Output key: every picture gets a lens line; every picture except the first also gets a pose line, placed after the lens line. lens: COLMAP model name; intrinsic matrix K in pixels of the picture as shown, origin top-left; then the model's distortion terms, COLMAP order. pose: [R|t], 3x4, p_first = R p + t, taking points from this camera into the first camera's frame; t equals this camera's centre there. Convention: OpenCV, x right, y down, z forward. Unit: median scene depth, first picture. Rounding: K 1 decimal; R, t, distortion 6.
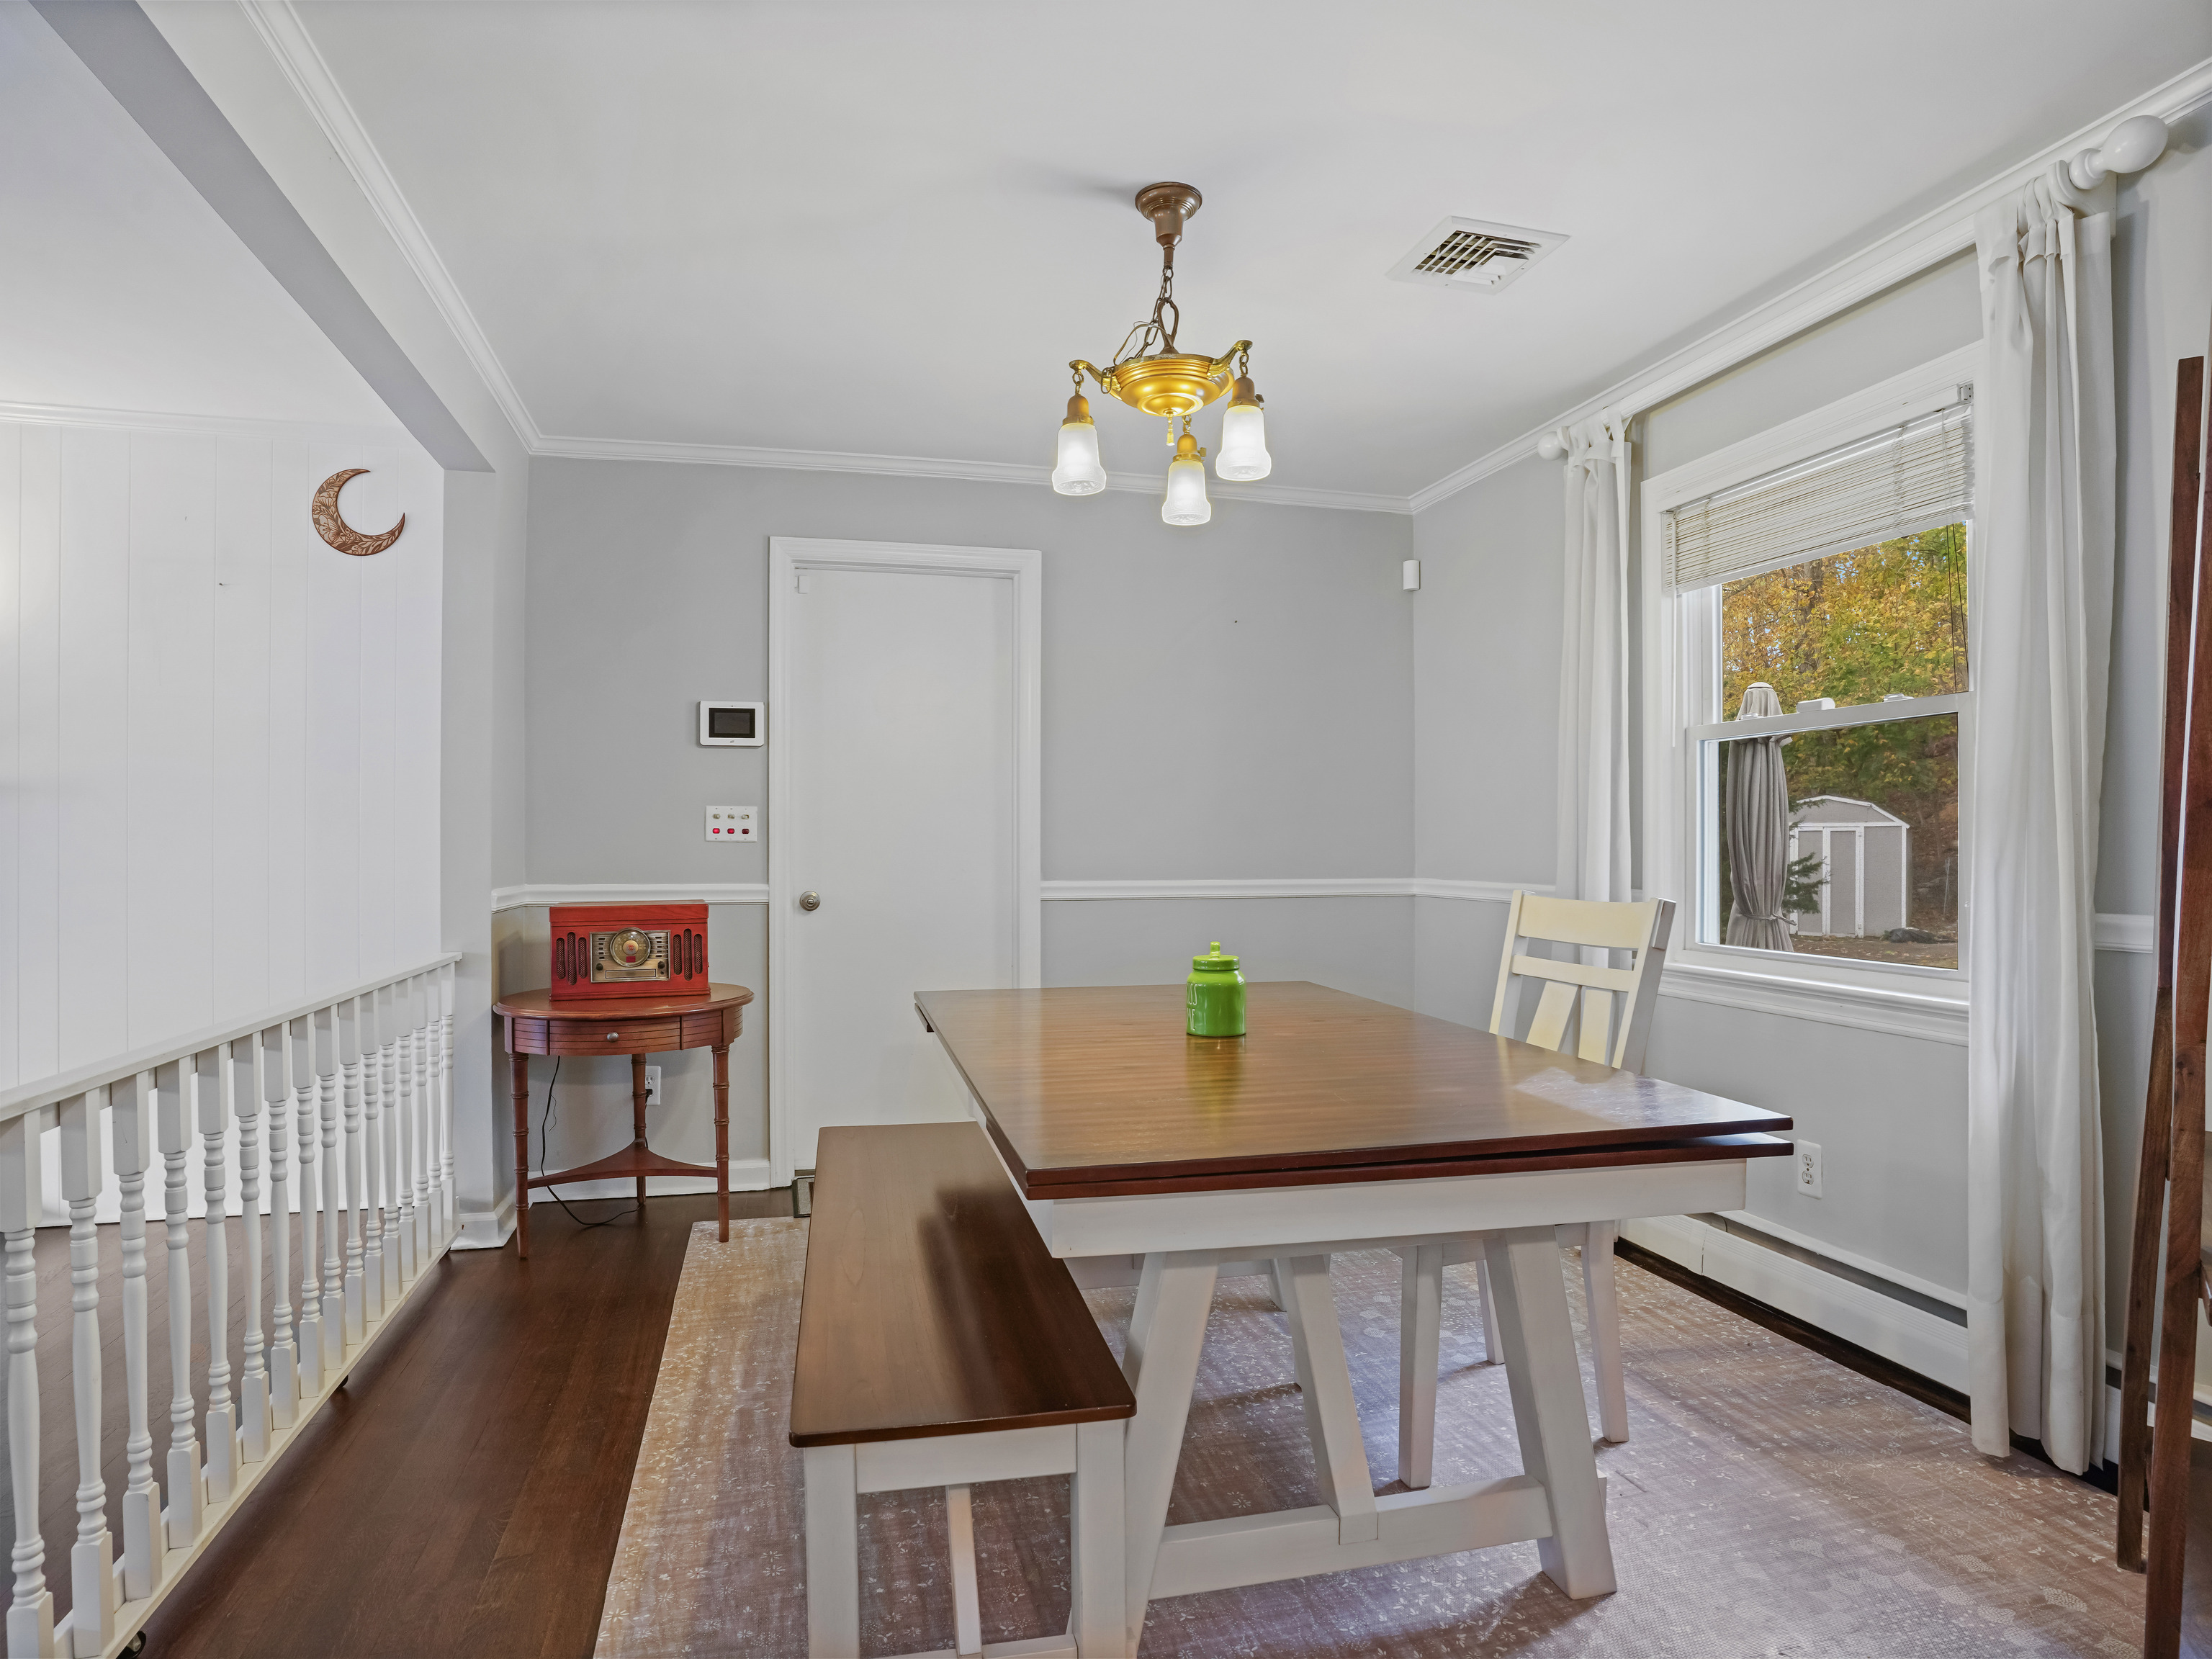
lens RADIAL K [[1247.9, 0, 1106.0], [0, 1247.9, 829.5], [0, 0, 1]] dist [-0.146035, 0.128462]
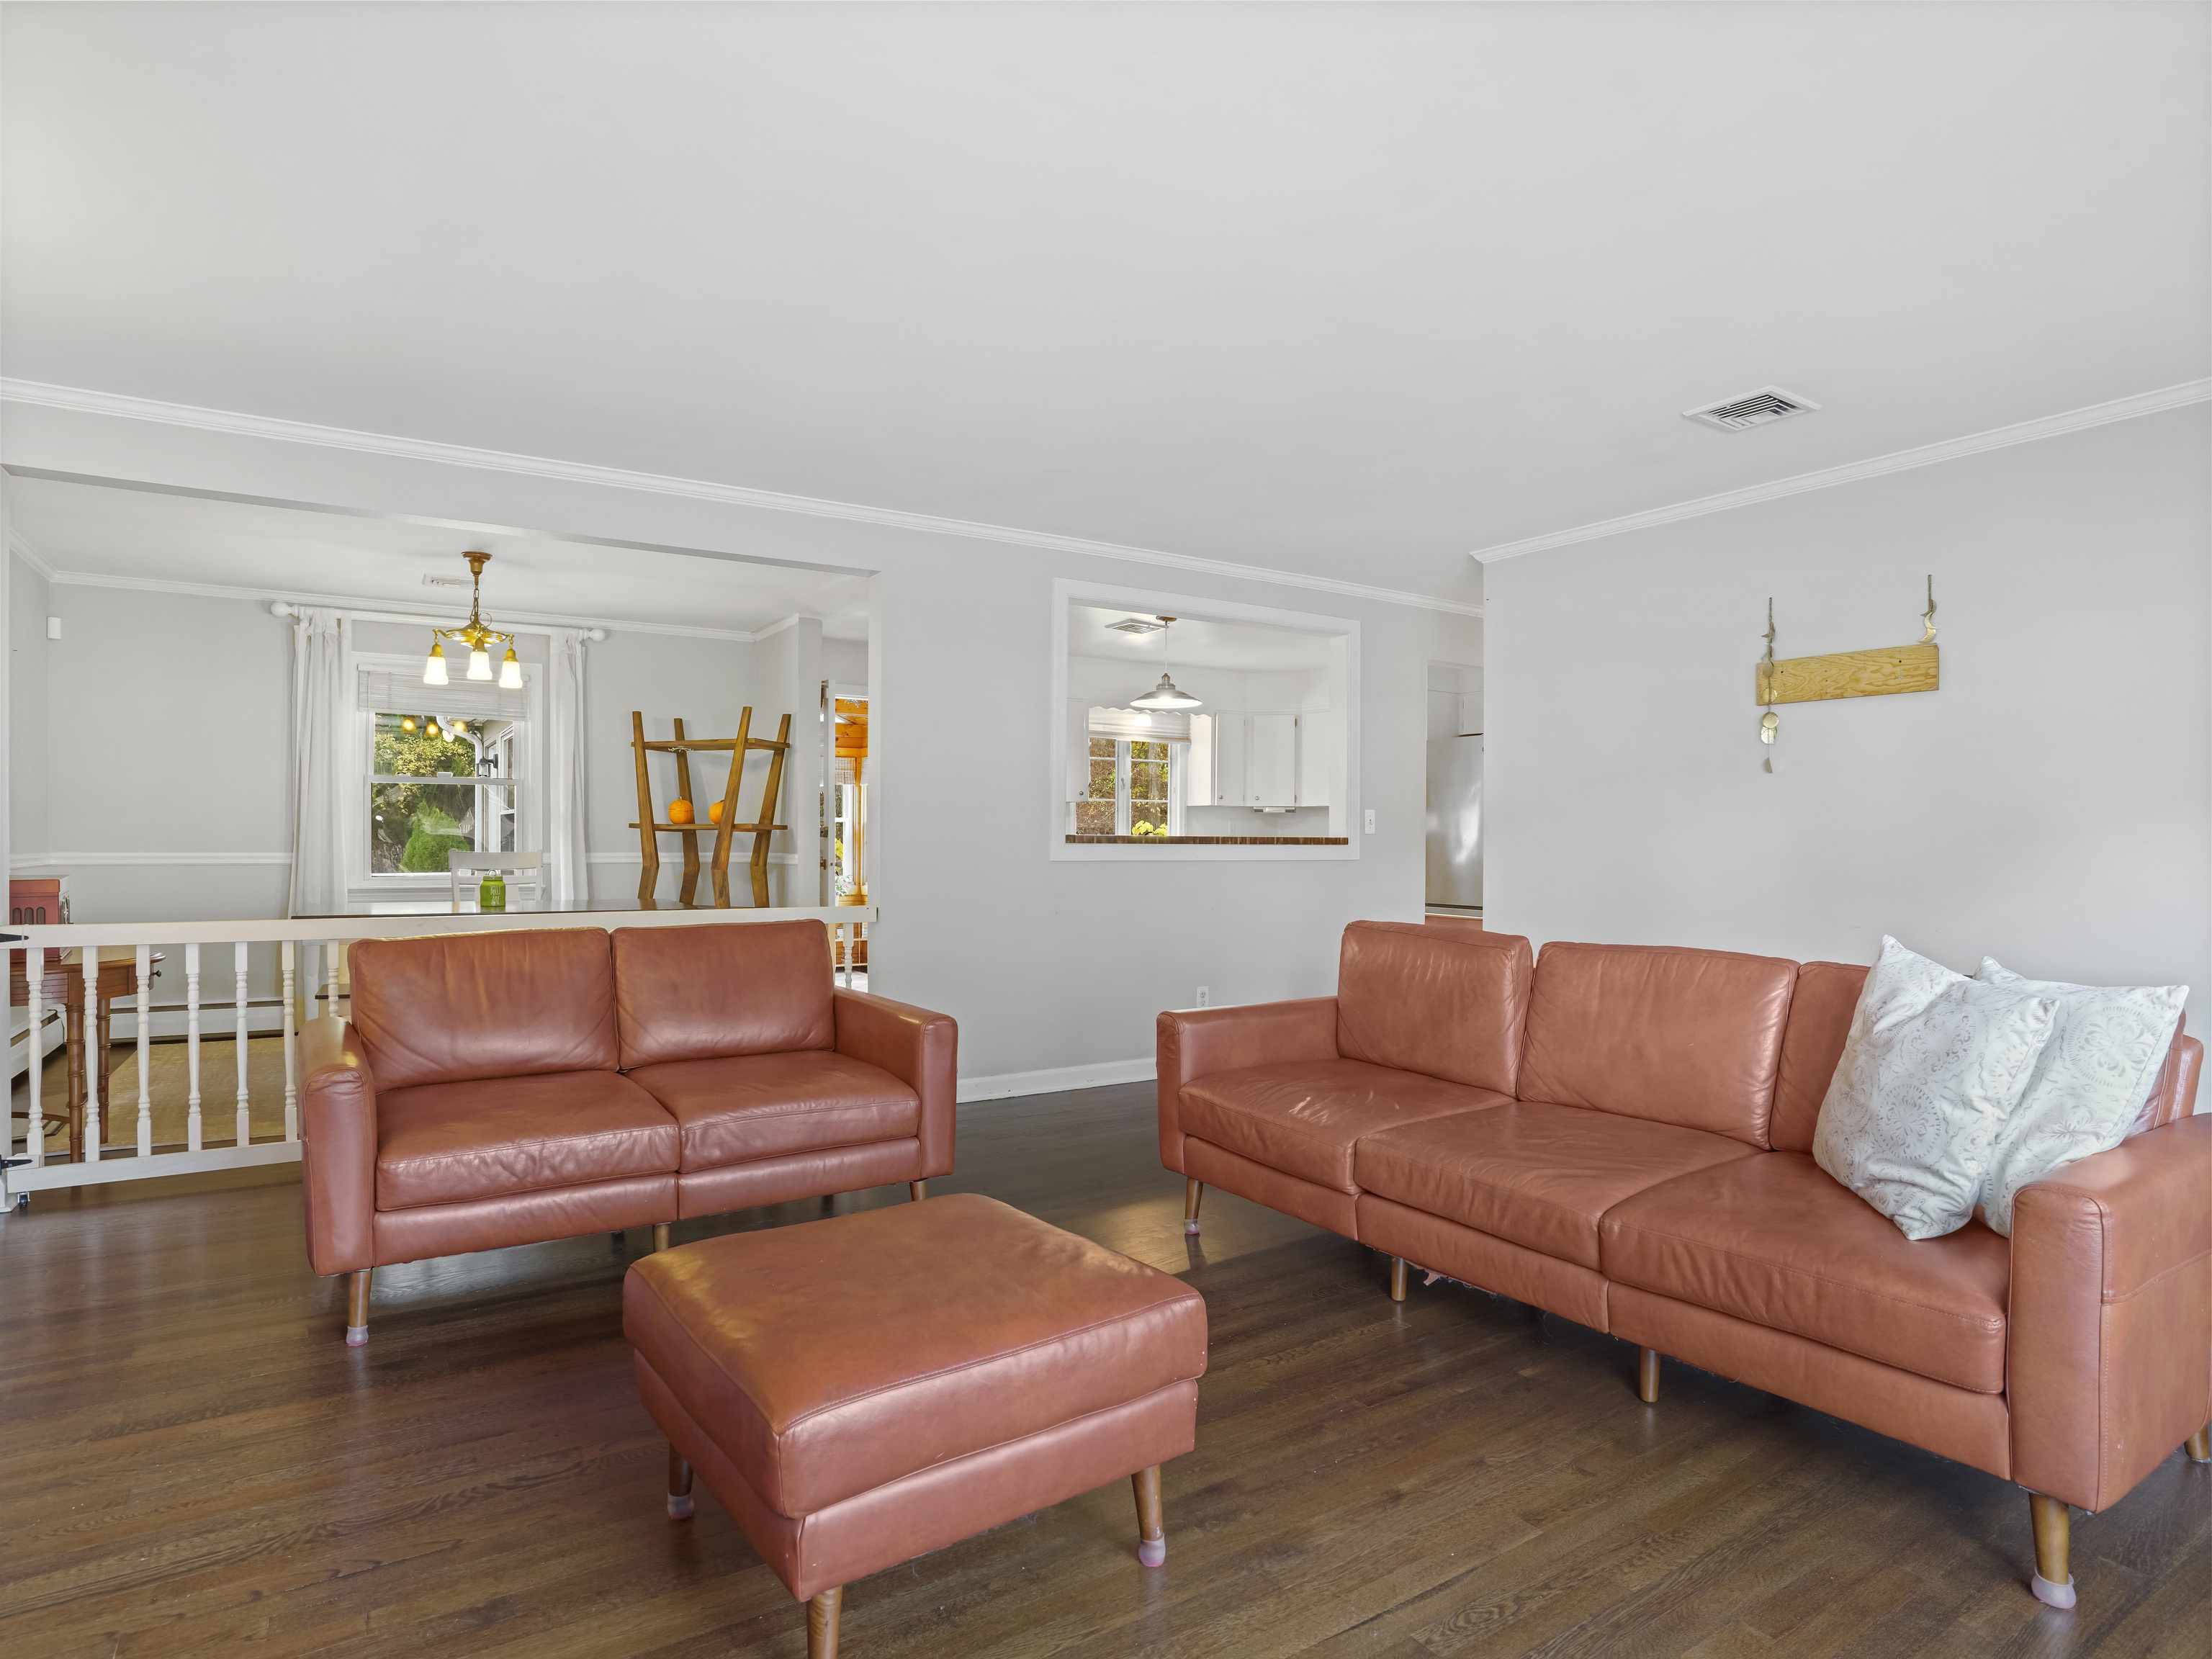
lens RADIAL K [[1217.1, 0, 1100.3], [0, 1217.1, 847.3], [0, 0, 1]] dist [-0.084202, 0.041861]
pose [[-0.301641, -0.006577, 0.953399, -1.643640], [-0.023835, 0.999716, -0.000645, 0.008652], [-0.953124, -0.022919, -0.301712, 0.355614]]
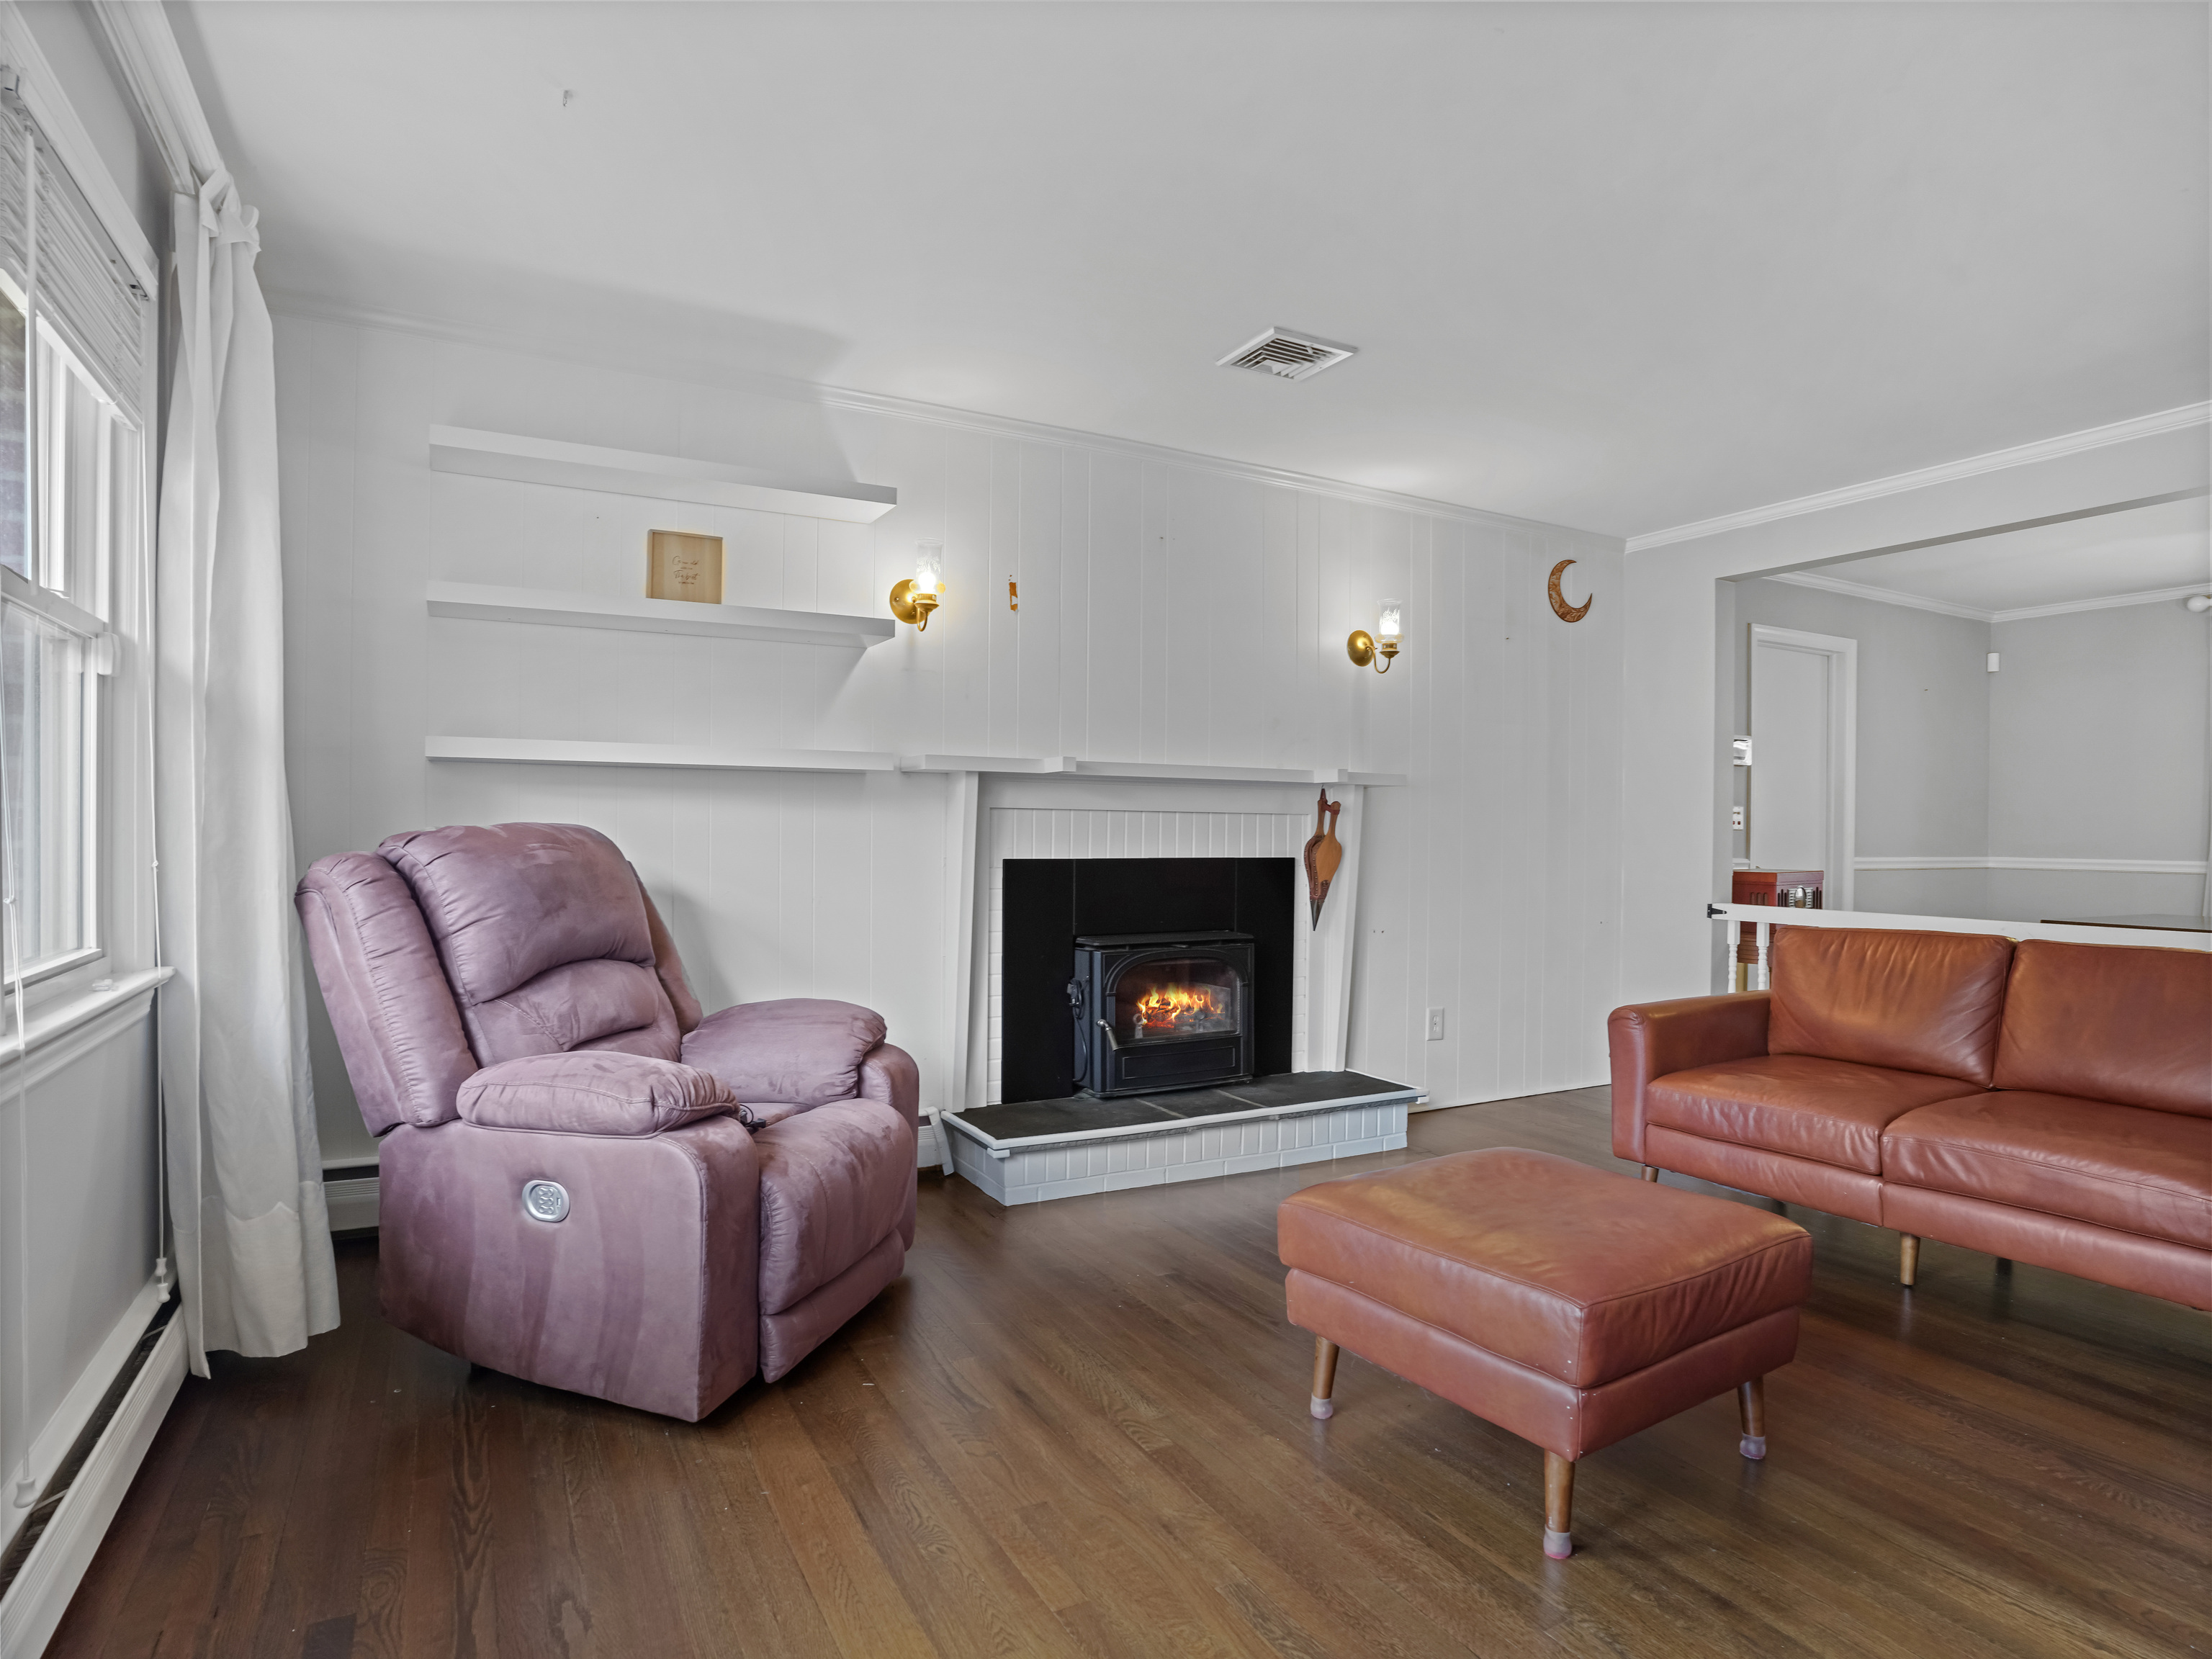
lens RADIAL K [[1217.1, 0, 1100.3], [0, 1217.1, 847.3], [0, 0, 1]] dist [-0.084202, 0.041861]
pose [[0.972823, 0.007368, 0.231431, -1.484829], [-0.014958, 0.999406, 0.031062, -0.002510], [-0.231064, -0.033679, 0.972355, -0.238681]]
